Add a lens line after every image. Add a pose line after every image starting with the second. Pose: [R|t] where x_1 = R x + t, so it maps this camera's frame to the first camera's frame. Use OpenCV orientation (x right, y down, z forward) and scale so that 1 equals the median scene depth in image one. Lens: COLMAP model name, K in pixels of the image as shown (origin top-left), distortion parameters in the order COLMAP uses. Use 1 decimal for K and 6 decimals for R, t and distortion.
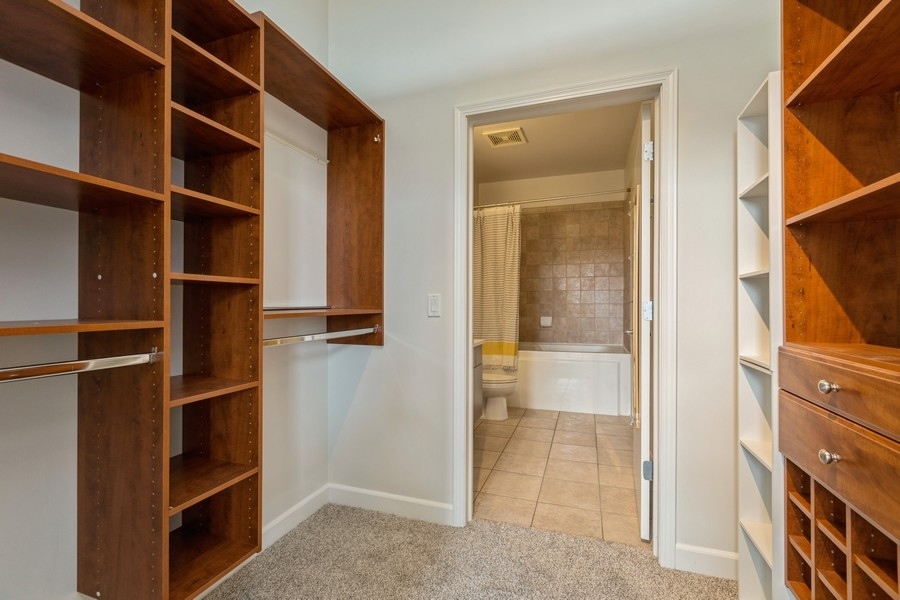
lens RADIAL K [[408.4, 0, 450.5], [0, 408.4, 302.5], [0, 0, 1]] dist [-0.000120, 0.000018]
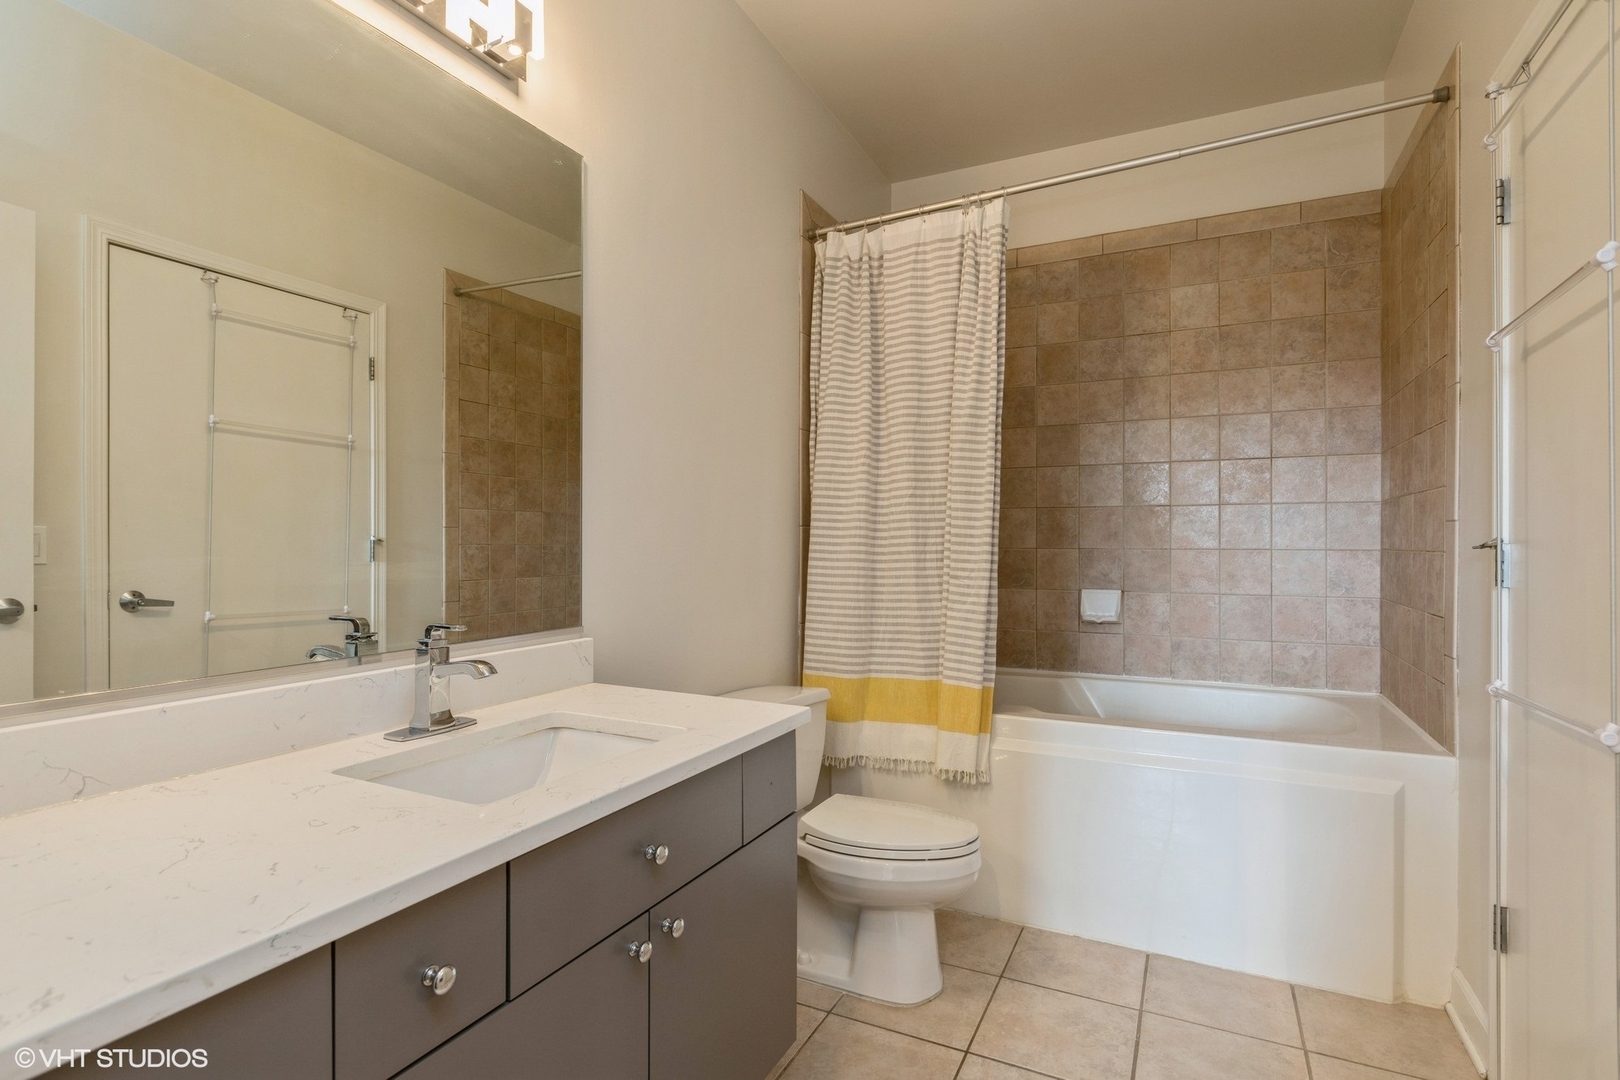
lens RADIAL K [[799.3, 0, 804.8], [0, 799.3, 535.5], [0, 0, 1]] dist [0.001559, 0.000049]
pose [[0.991073, 0.005816, -0.133195, 0.096306], [-0.007105, 0.999932, -0.009204, 0.000625], [0.133133, 0.010068, 0.991047, 0.384186]]
